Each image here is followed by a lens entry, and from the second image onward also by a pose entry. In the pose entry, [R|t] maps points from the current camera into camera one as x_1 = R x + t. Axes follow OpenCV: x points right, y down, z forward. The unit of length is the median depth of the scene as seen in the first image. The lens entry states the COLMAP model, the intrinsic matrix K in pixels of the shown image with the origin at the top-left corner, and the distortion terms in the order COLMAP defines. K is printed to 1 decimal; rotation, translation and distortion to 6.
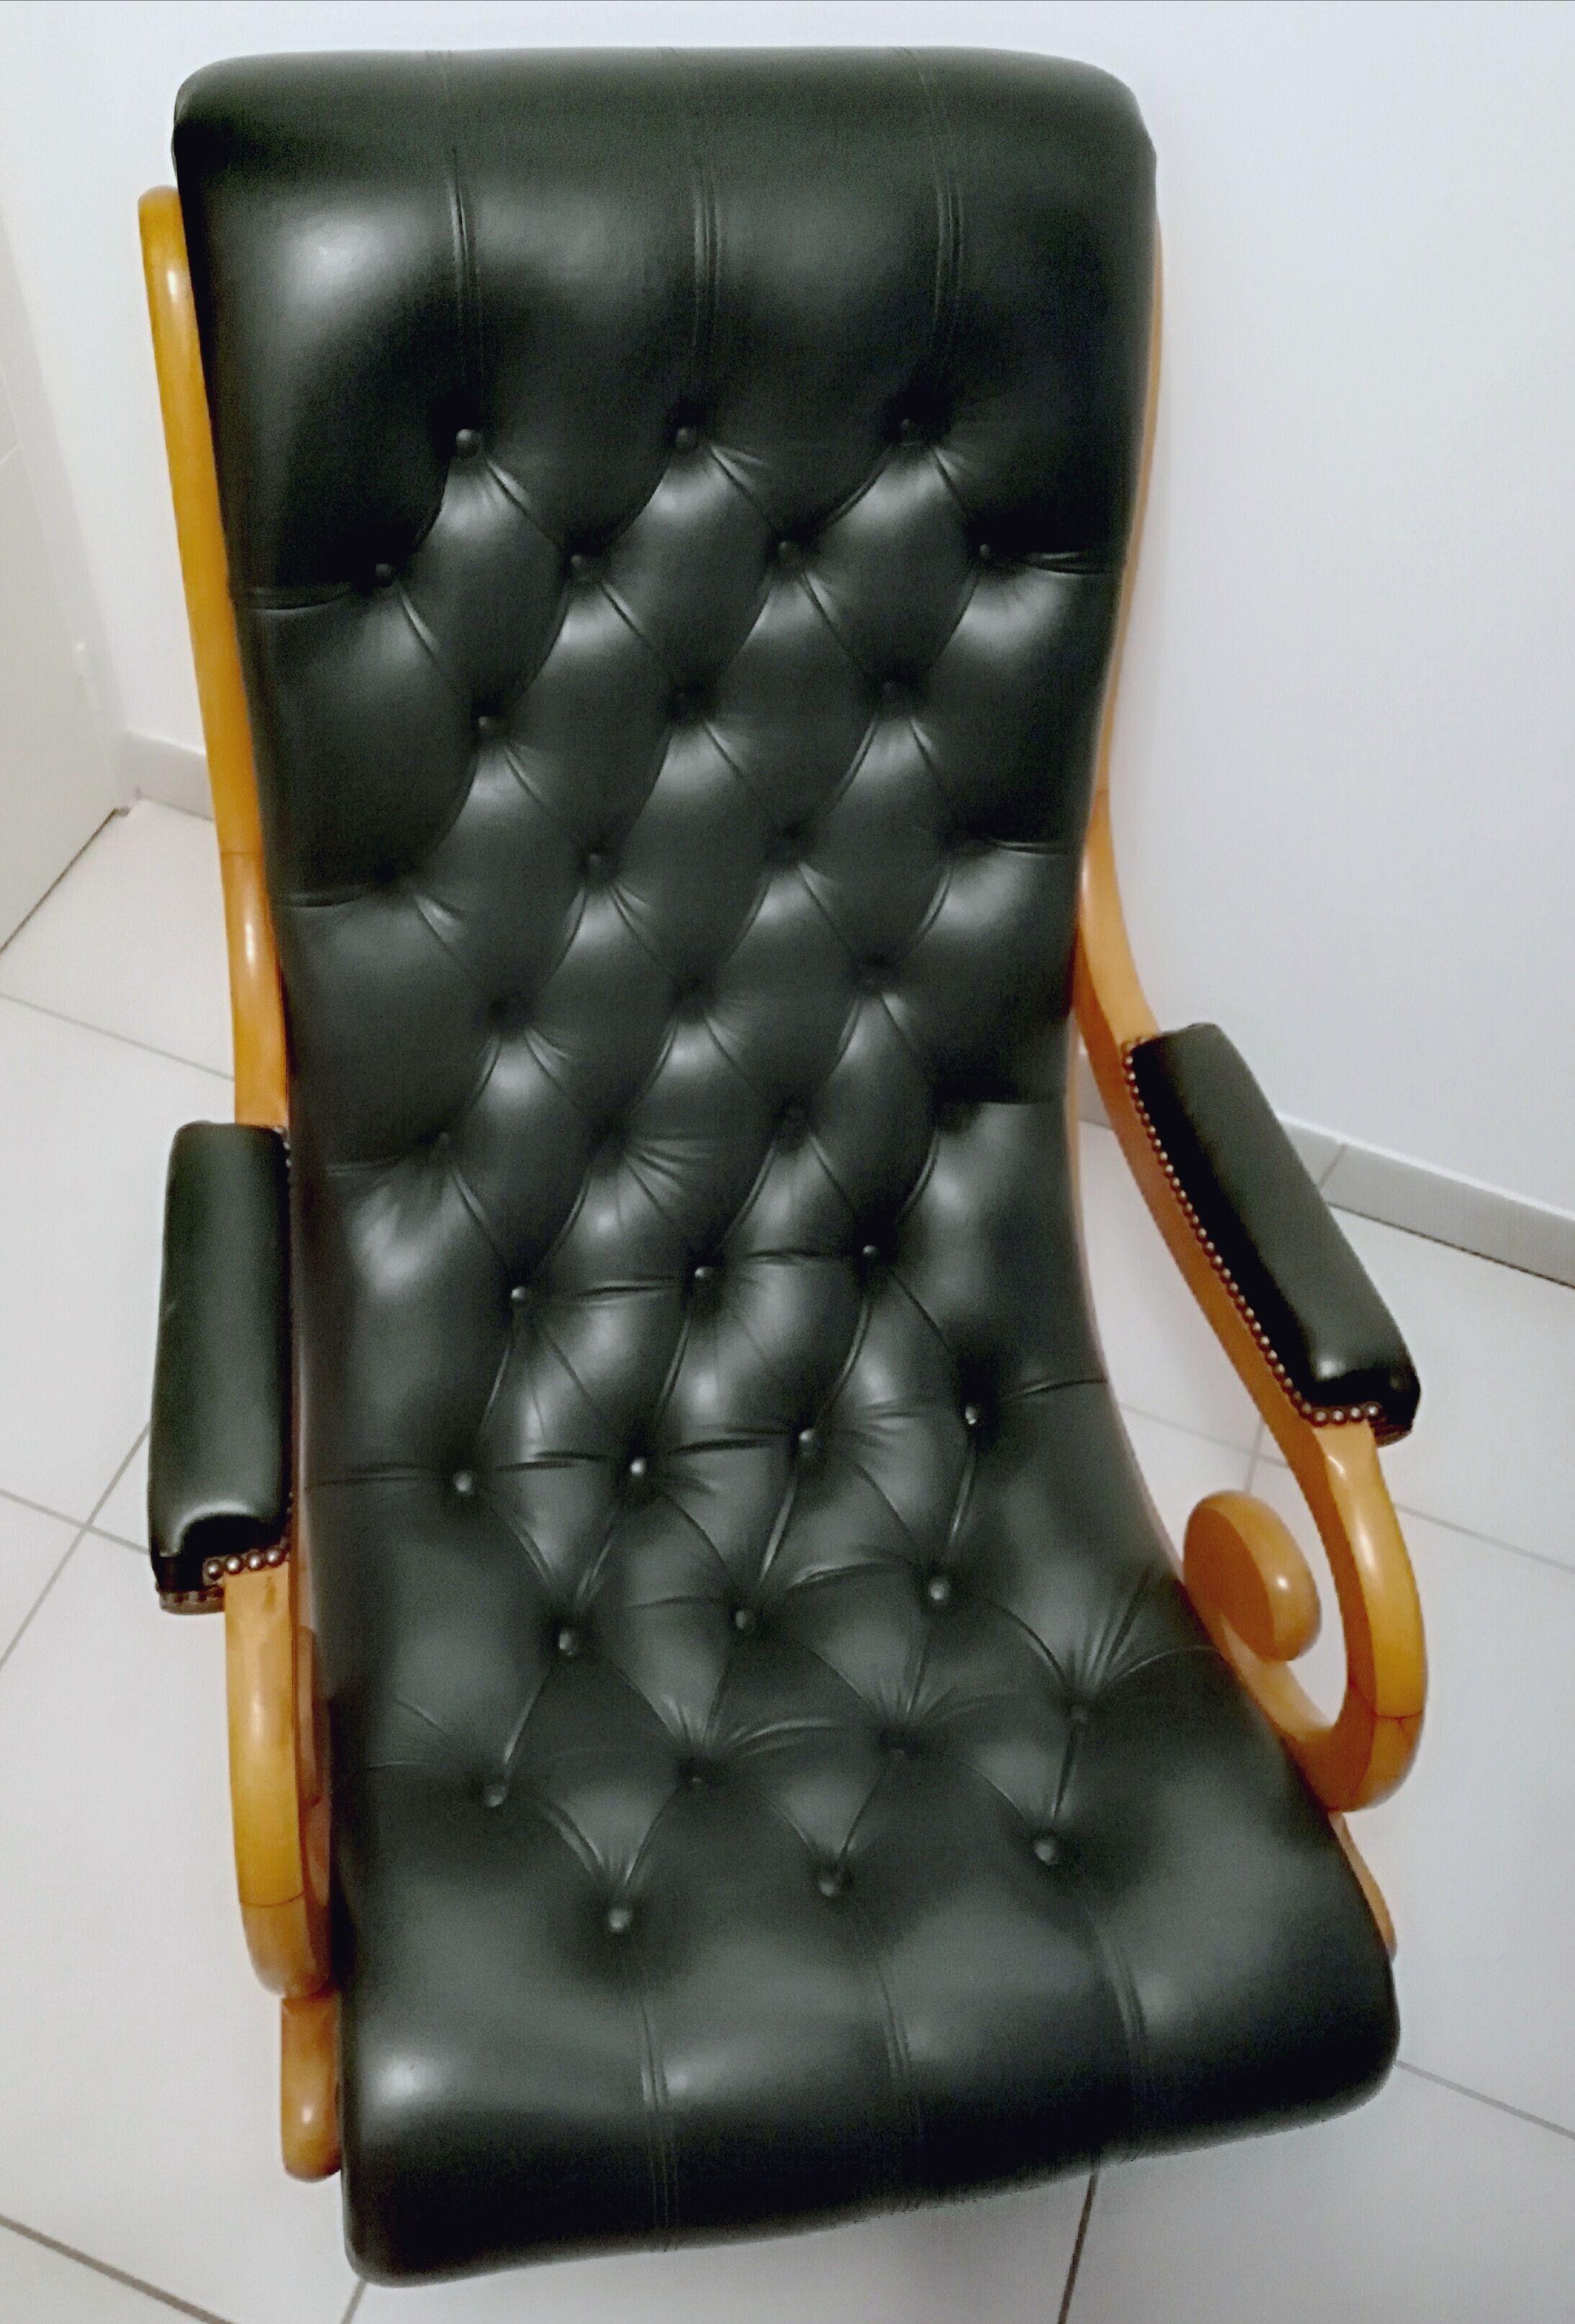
lens RADIAL K [[1713.5, 0, 787.5], [0, 1713.5, 1162.0], [0, 0, 1]] dist [0.006658, 0.001160]
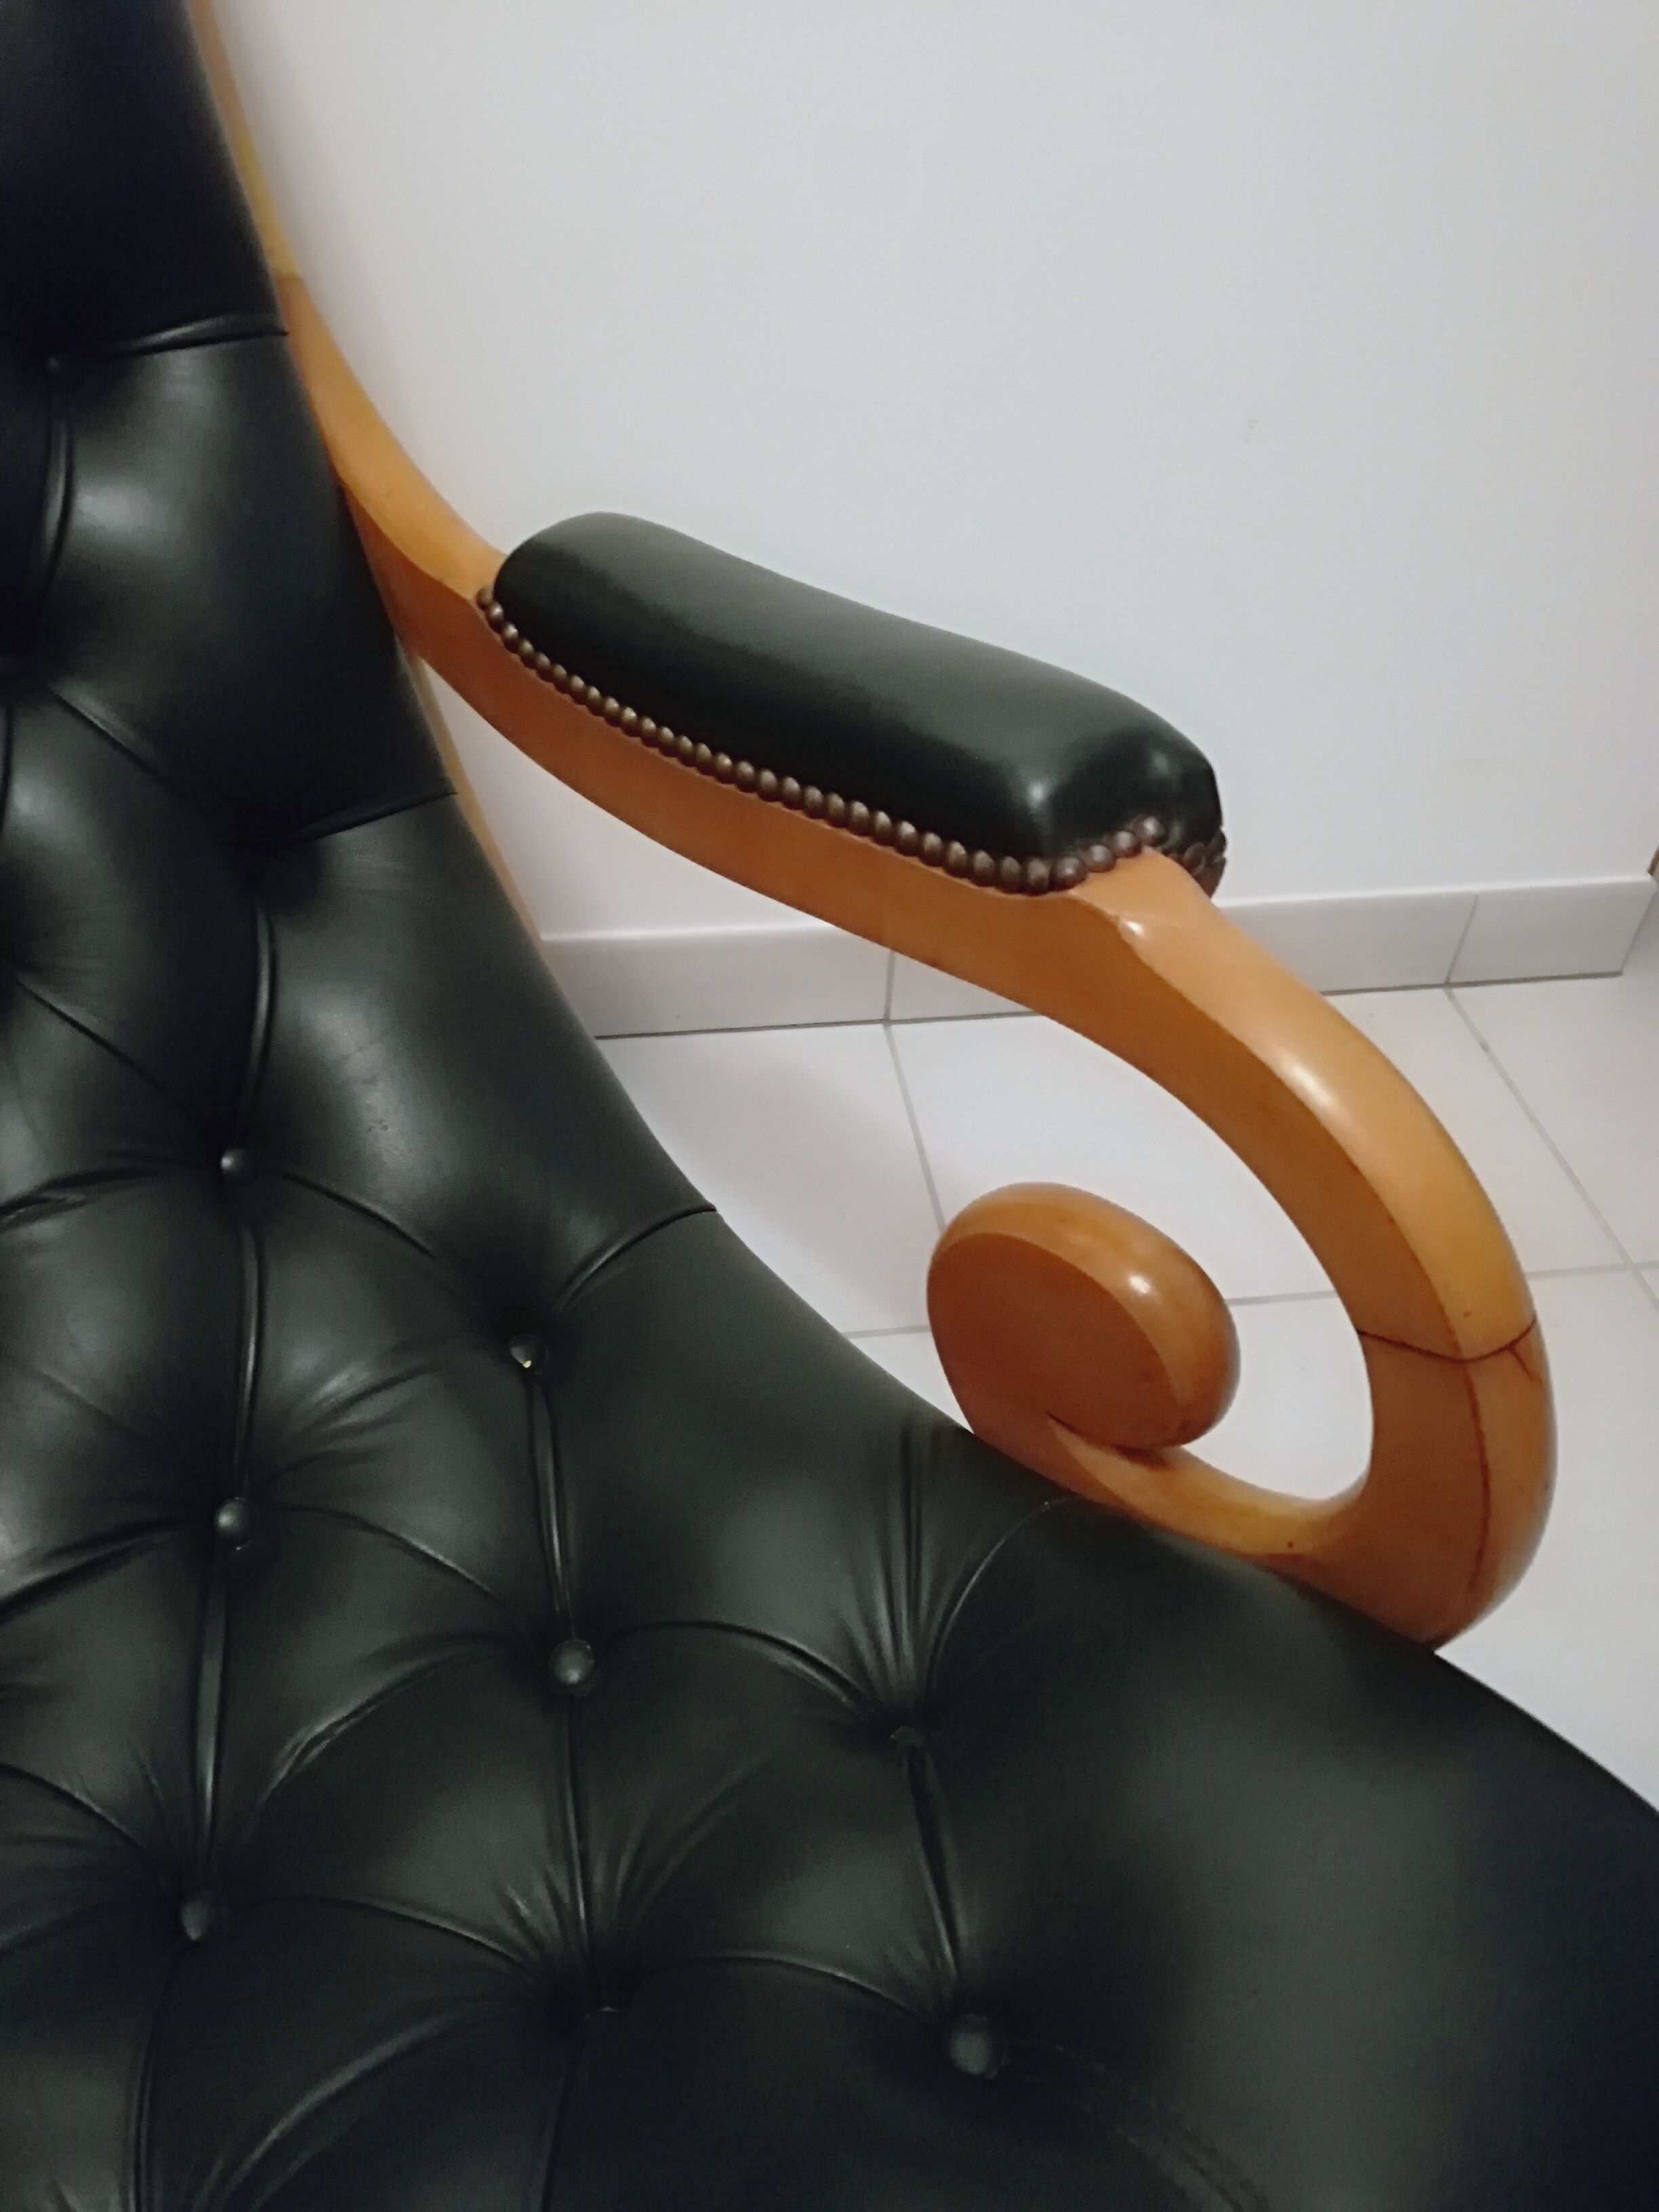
lens RADIAL K [[1579.4, 0, 829.5], [0, 1579.4, 1106.0], [0, 0, 1]] dist [0.008669, 0.003371]
pose [[0.879937, -0.369200, 0.299002, 0.078609], [0.420936, 0.897676, -0.130352, 0.203790], [-0.220281, 0.240562, 0.945307, 0.518471]]
